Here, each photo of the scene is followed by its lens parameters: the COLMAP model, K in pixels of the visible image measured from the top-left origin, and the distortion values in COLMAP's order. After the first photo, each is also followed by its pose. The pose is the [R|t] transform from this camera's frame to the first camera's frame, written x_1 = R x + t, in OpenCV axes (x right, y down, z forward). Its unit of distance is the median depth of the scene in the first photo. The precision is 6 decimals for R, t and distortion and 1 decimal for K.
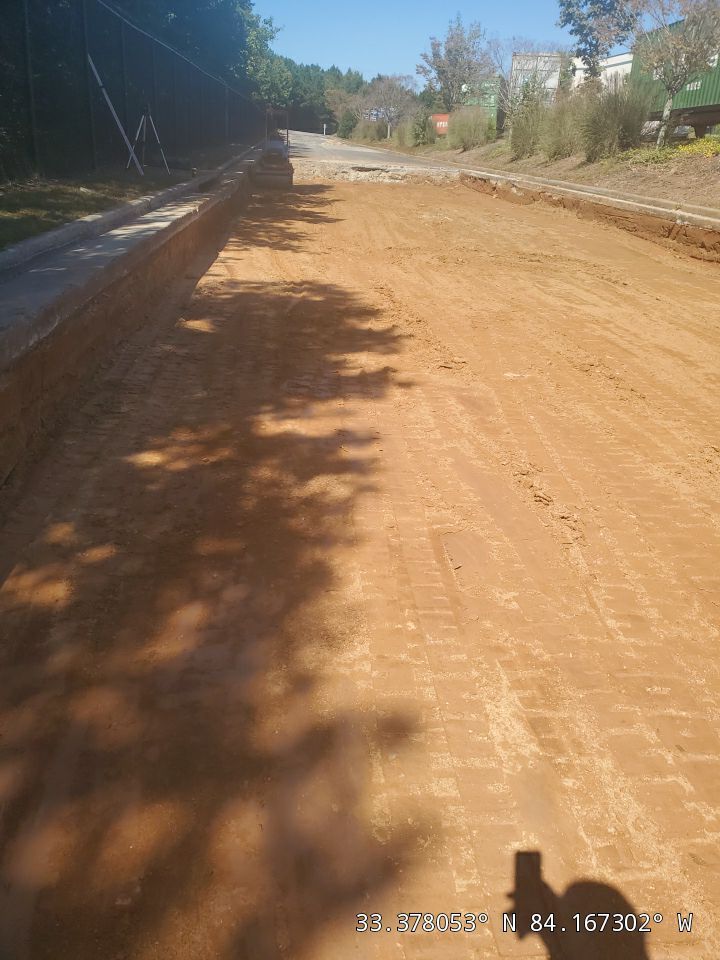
lens RADIAL K [[780.3, 0, 386.6], [0, 780.3, 484.9], [0, 0, 1]] dist [0.008164, 0.006301]
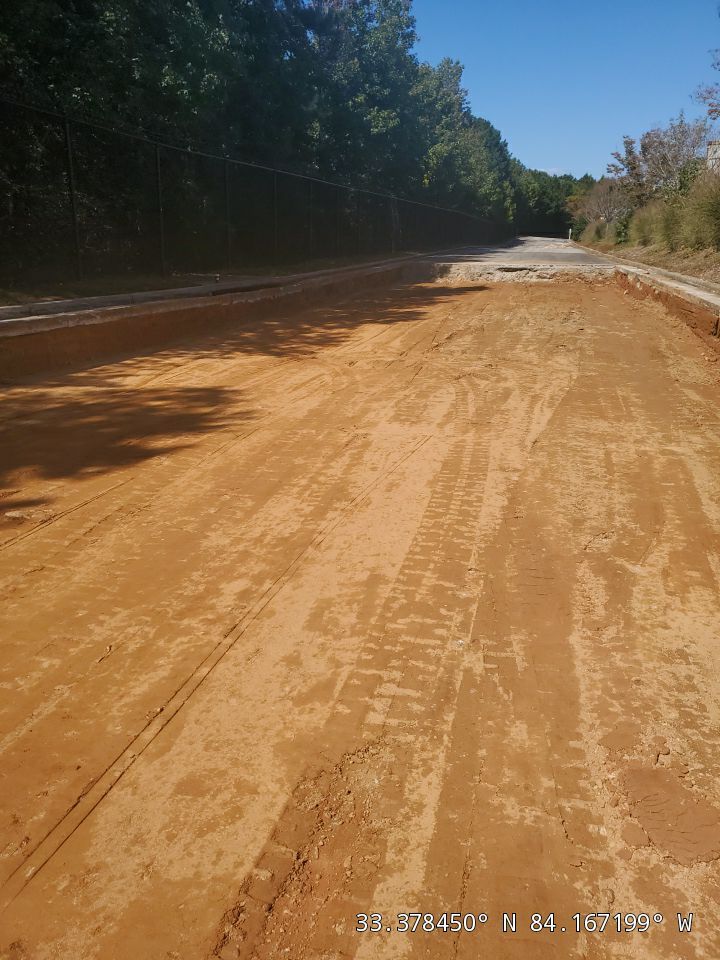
lens RADIAL K [[777.0, 0, 360.0], [0, 777.0, 480.0], [0, 0, 1]] dist [-0.000054, 0.004254]
pose [[0.939623, 0.048558, -0.338749, 0.095444], [-0.090748, 0.989798, -0.109836, -0.016971], [0.329960, 0.133945, 0.934444, 0.053445]]
